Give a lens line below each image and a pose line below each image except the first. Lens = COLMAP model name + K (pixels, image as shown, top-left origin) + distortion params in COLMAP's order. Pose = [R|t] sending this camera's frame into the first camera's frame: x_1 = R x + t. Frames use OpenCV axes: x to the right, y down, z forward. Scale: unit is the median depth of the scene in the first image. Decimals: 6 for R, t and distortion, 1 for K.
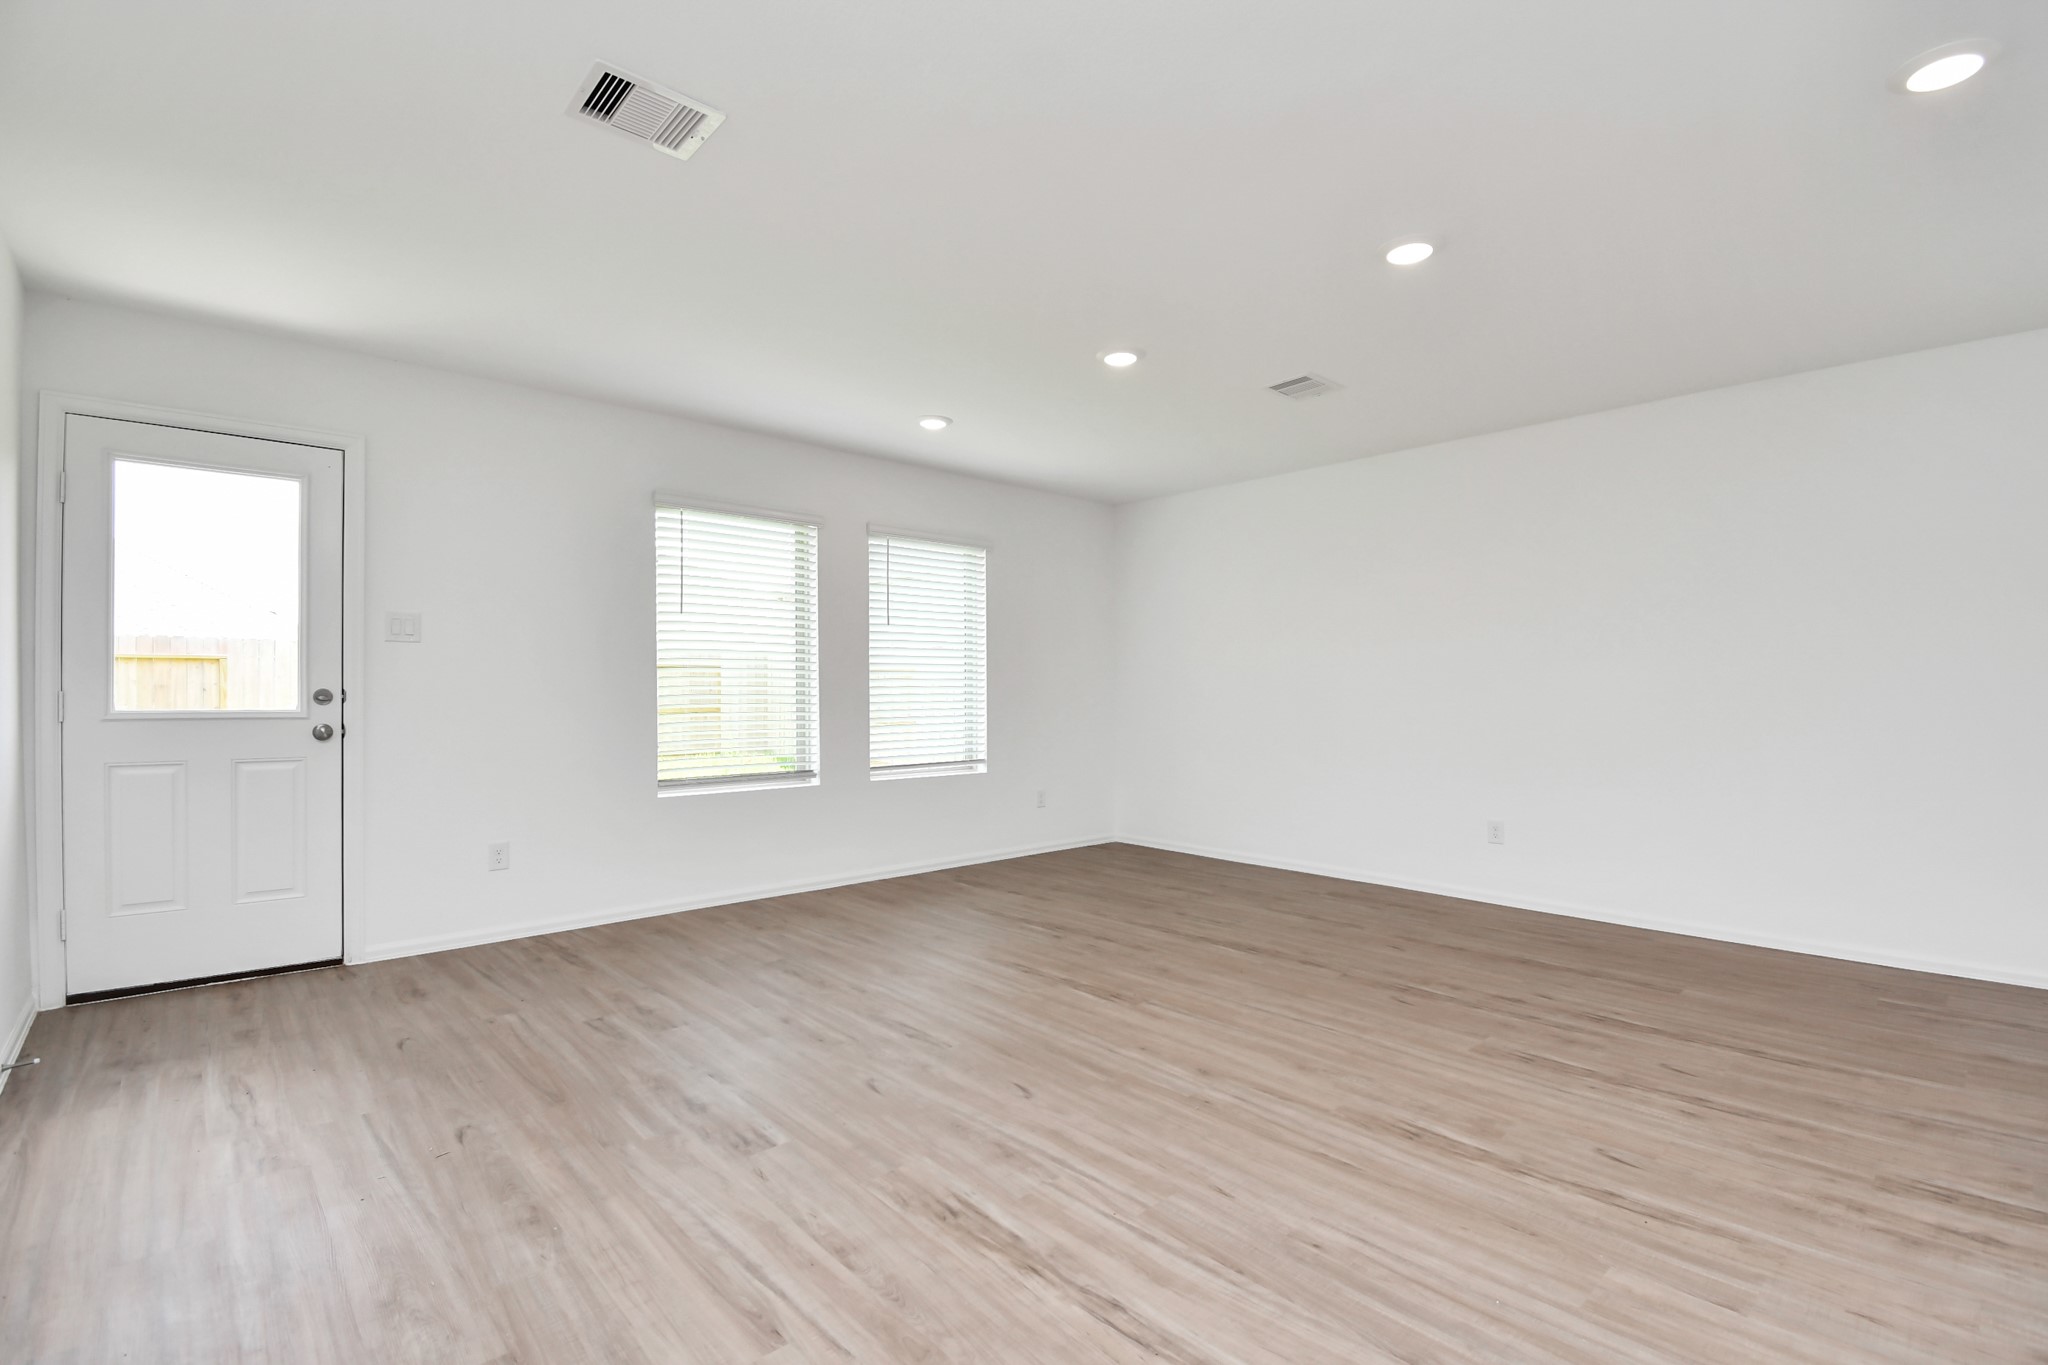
lens RADIAL K [[904.9, 0, 1070.9], [0, 904.9, 678.4], [0, 0, 1]] dist [0.007351, -0.017955]
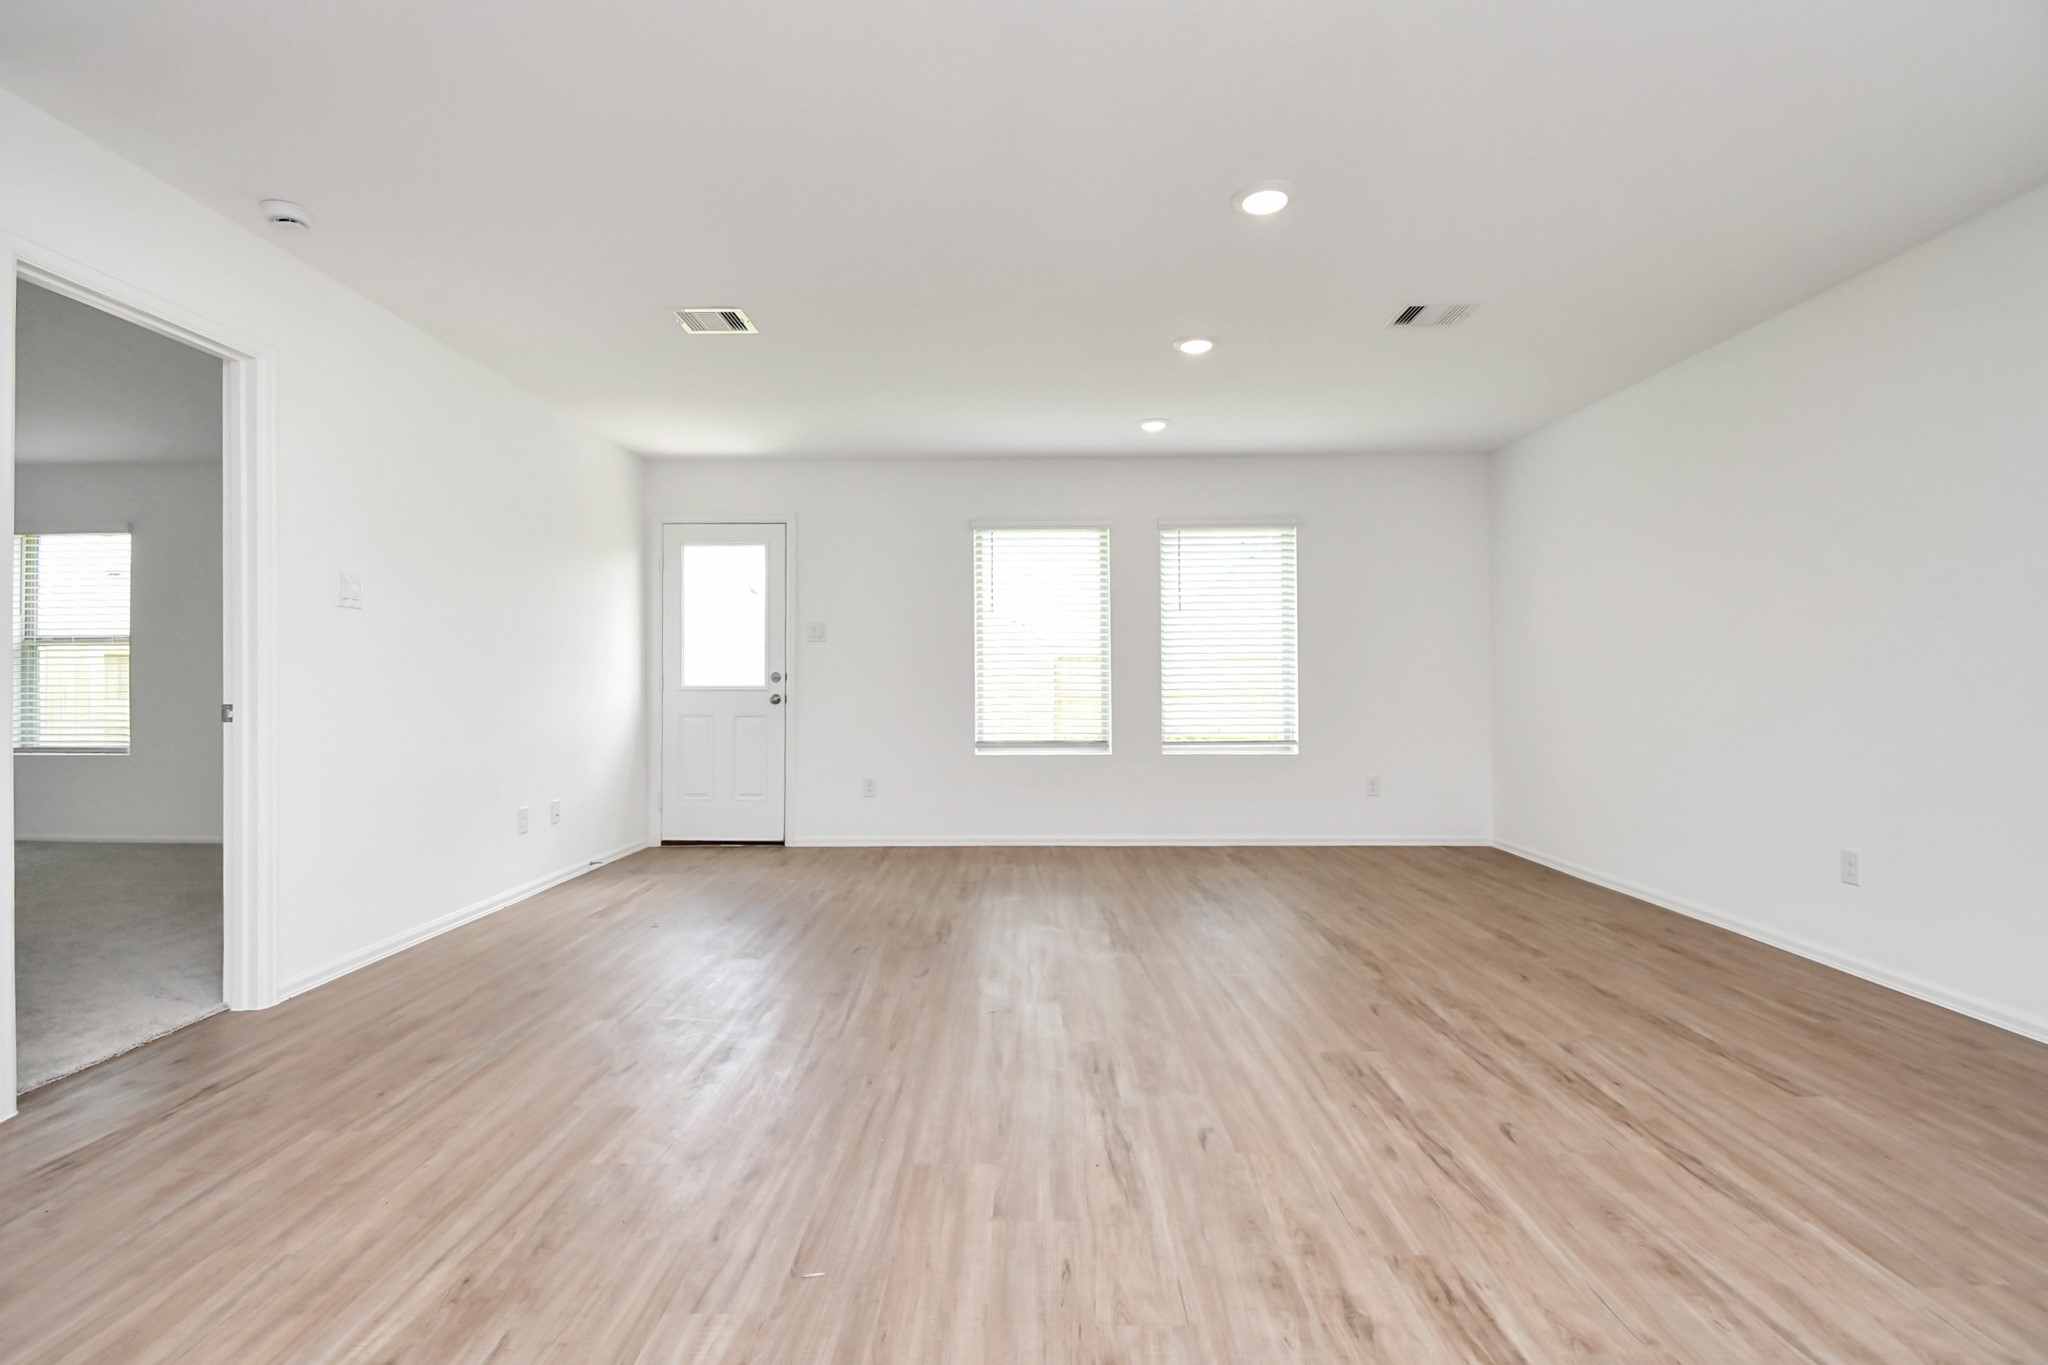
lens RADIAL K [[950.0, 0, 1024.0], [0, 950.0, 682.5], [0, 0, 1]] dist [0.000904, -0.016896]
pose [[0.722356, -0.004283, -0.691508, 0.821730], [0.012871, 0.999891, 0.007252, 0.029356], [0.691402, -0.014139, 0.722332, 0.107835]]
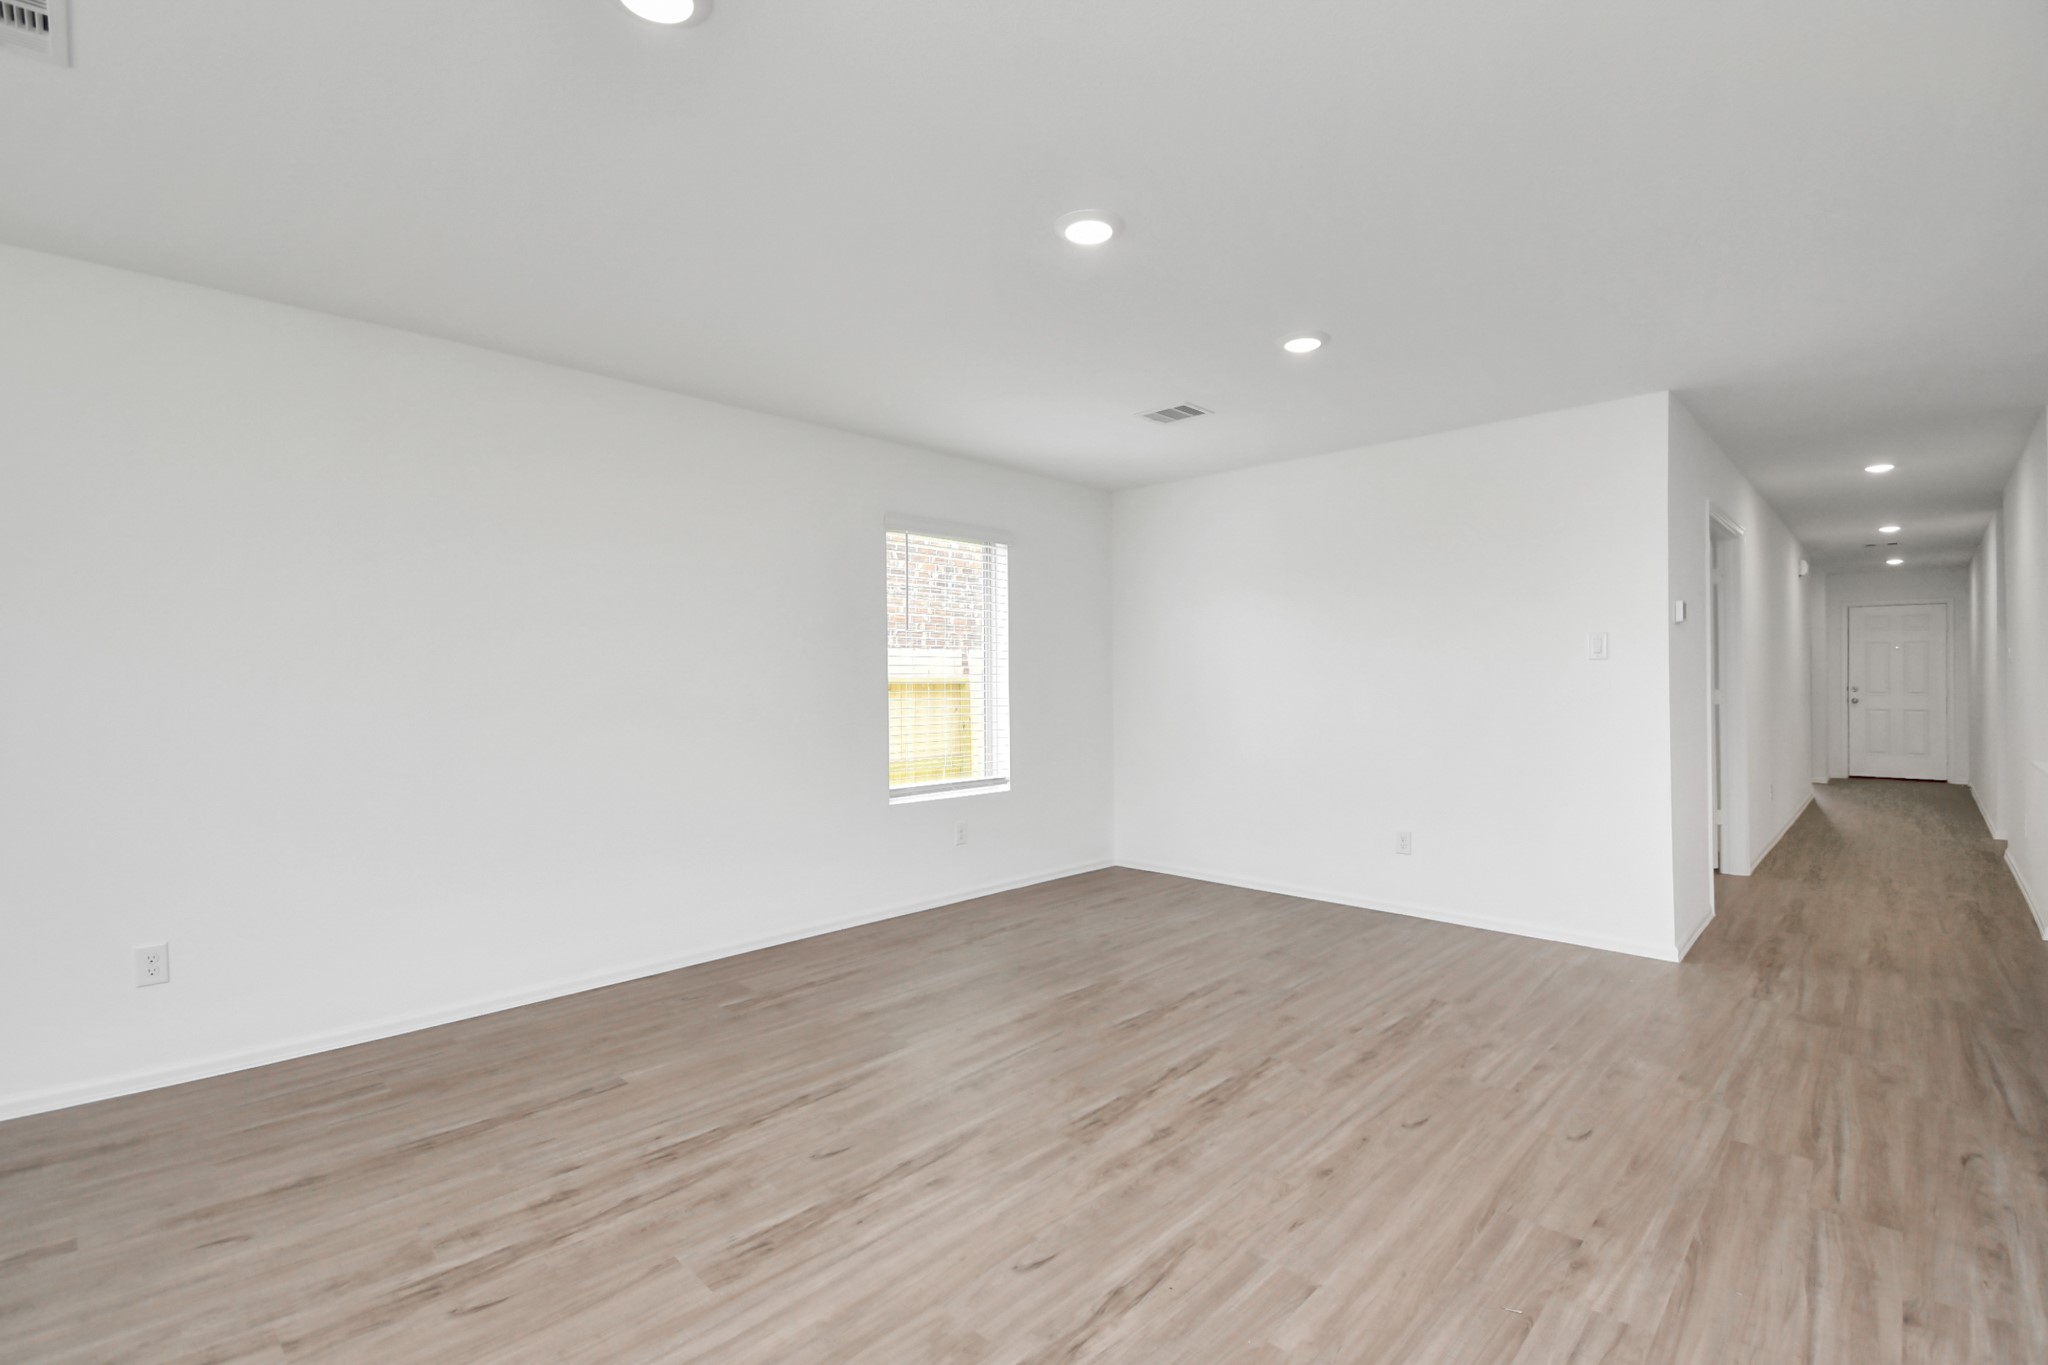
lens RADIAL K [[937.9, 0, 984.1], [0, 937.9, 681.5], [0, 0, 1]] dist [0.001512, -0.011698]
pose [[-0.017216, -0.003917, 0.999844, -0.227755], [-0.004869, 0.999981, 0.003833, -0.034456], [-0.999840, -0.004803, -0.017235, 0.758593]]
